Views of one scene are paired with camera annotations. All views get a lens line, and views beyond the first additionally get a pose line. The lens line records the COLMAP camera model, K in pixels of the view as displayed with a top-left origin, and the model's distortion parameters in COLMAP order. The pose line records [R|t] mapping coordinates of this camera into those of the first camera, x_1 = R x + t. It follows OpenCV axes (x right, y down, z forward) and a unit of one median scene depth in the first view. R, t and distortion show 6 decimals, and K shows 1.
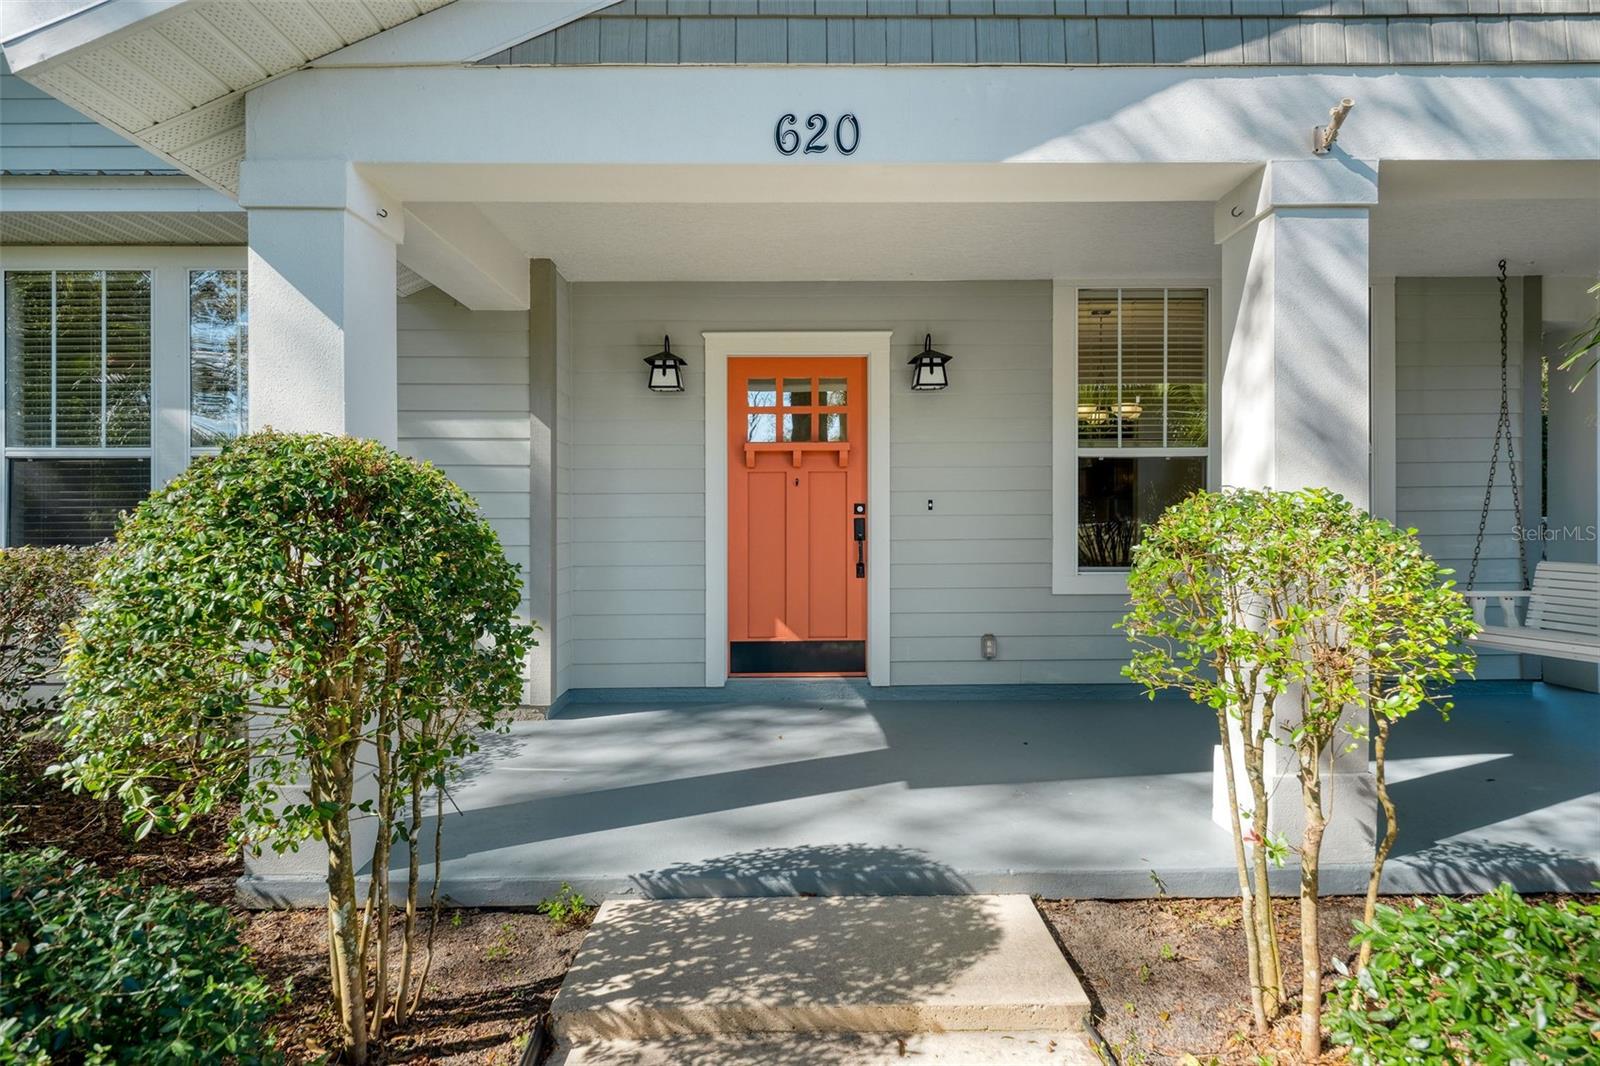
lens RADIAL K [[781.0, 0, 803.8], [0, 781.0, 529.6], [0, 0, 1]] dist [-0.002999, -0.000348]
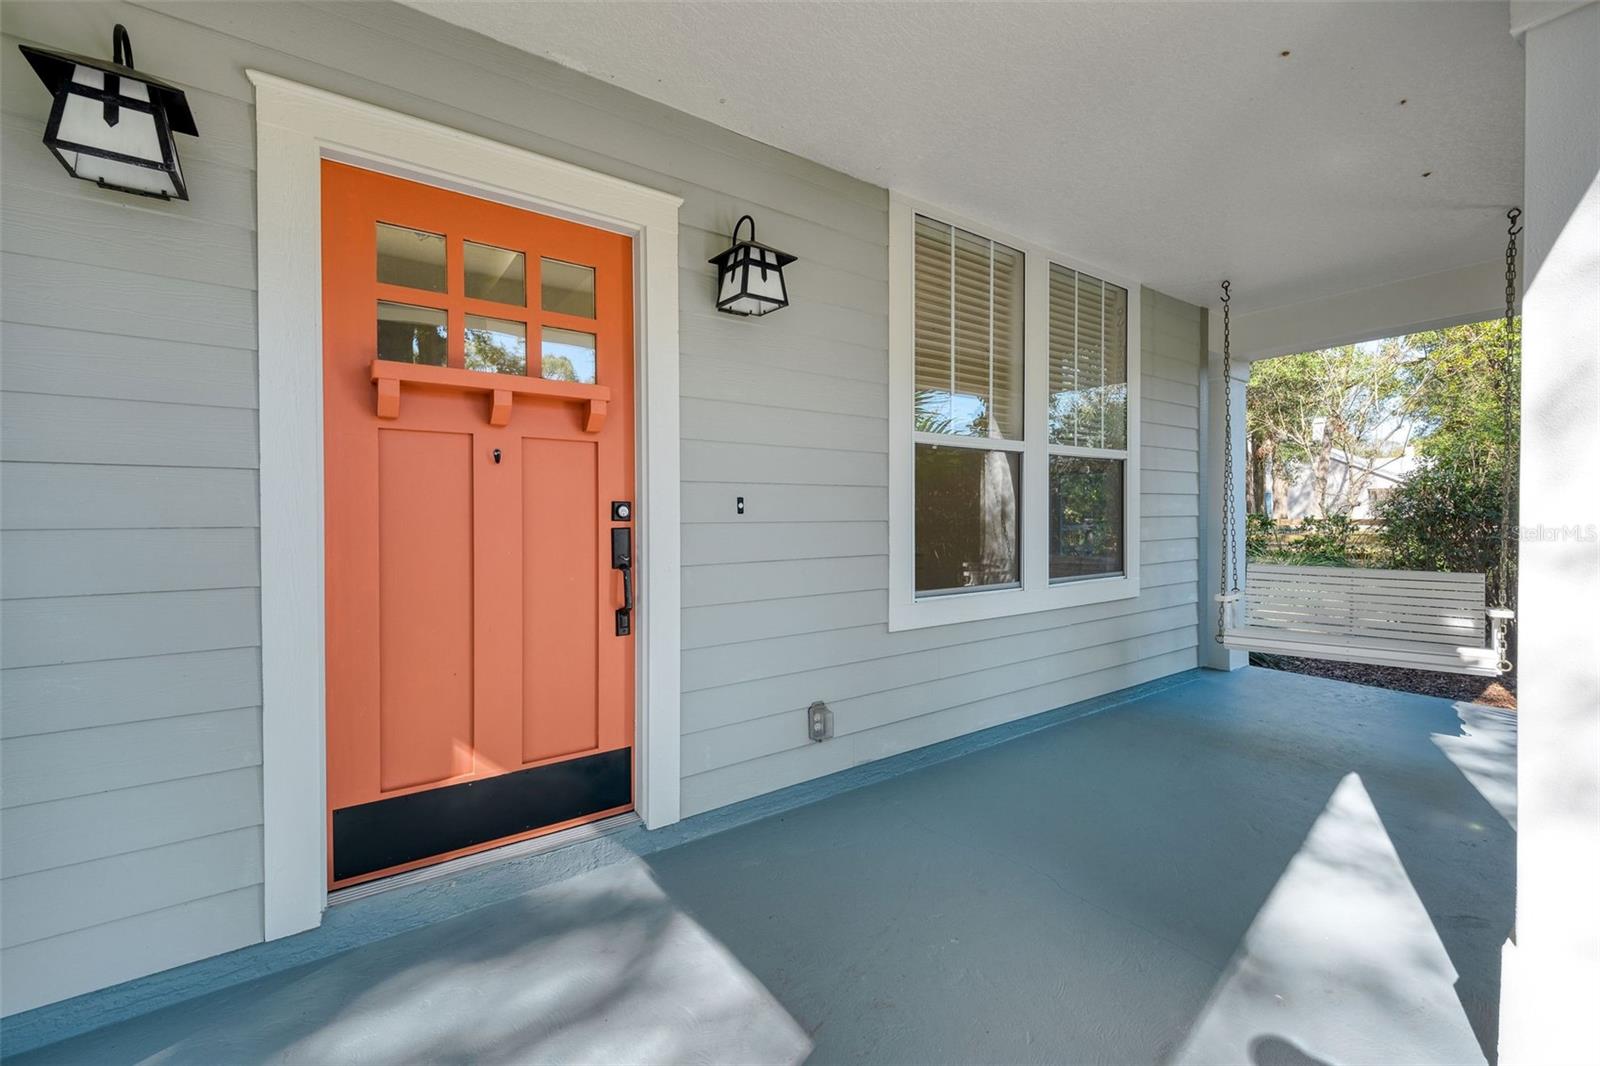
lens RADIAL K [[654.7, 0, 796.6], [0, 654.7, 526.6], [0, 0, 1]] dist [0.003824, 0.000252]
pose [[0.817050, -0.007293, 0.576521, -0.094762], [0.011640, 0.999925, -0.003847, -0.012480], [-0.576450, 0.009854, 0.817073, 0.557673]]
